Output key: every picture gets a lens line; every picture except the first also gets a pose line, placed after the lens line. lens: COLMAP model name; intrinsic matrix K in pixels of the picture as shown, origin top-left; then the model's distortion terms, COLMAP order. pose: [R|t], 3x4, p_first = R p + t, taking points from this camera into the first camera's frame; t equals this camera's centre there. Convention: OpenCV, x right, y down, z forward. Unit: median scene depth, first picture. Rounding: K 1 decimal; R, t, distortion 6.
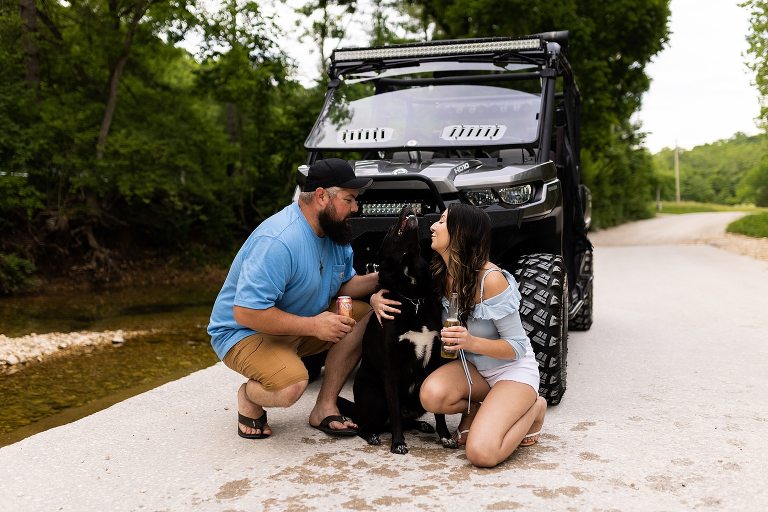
lens RADIAL K [[750.9, 0, 384.9], [0, 750.9, 291.6], [0, 0, 1]] dist [0.003021, -0.003108]
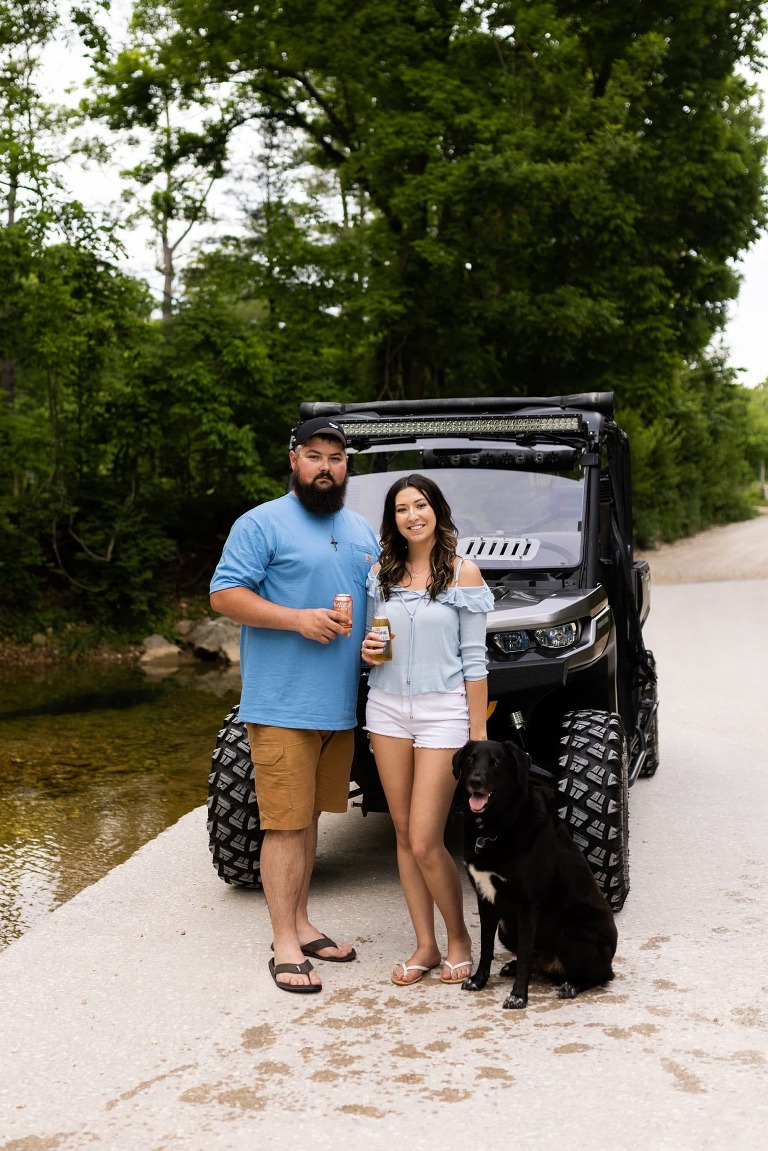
lens RADIAL K [[1312.9, 0, 330.6], [0, 1312.9, 572.5], [0, 0, 1]] dist [-0.000414, 0.011466]
pose [[0.999403, -0.016390, 0.030412, -0.106501], [0.018552, 0.997214, -0.072246, -0.109069], [-0.029143, 0.072767, 0.996923, -0.374385]]
